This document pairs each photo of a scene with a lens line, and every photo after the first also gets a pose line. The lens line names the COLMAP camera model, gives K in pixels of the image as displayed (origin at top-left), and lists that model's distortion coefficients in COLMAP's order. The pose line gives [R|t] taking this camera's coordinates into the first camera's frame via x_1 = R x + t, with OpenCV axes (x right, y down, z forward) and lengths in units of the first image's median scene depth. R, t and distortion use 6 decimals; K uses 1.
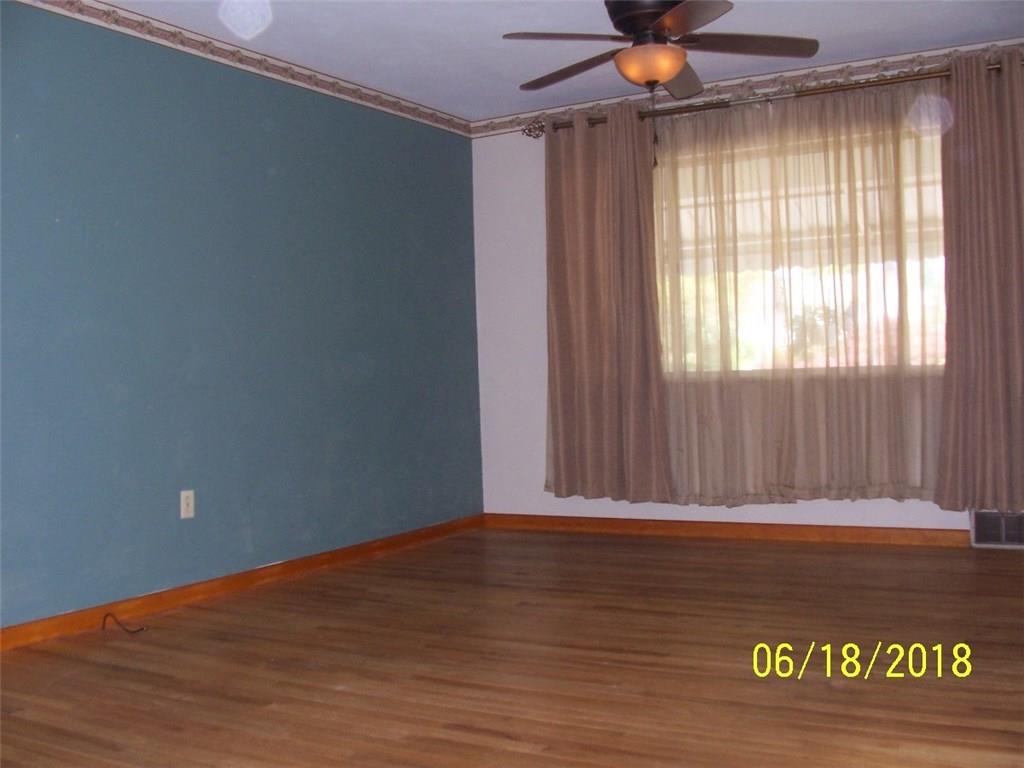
lens RADIAL K [[1106.5, 0, 512.0], [0, 1106.5, 384.0], [0, 0, 1]] dist [-0.321559, 0.431305]
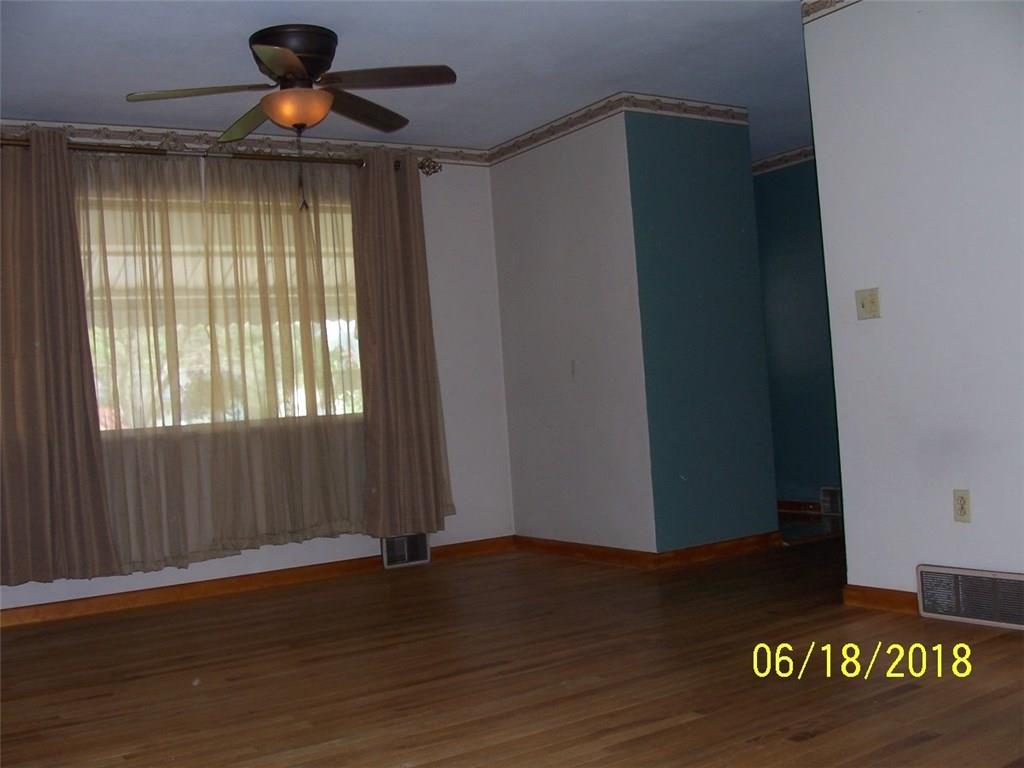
lens RADIAL K [[1084.5, 0, 512.0], [0, 1084.5, 384.0], [0, 0, 1]] dist [-0.137352, 0.041742]
pose [[0.424269, 0.016383, 0.905388, -0.536199], [0.064777, 0.996726, -0.048391, 0.015836], [-0.903216, 0.079179, 0.421819, 0.326715]]
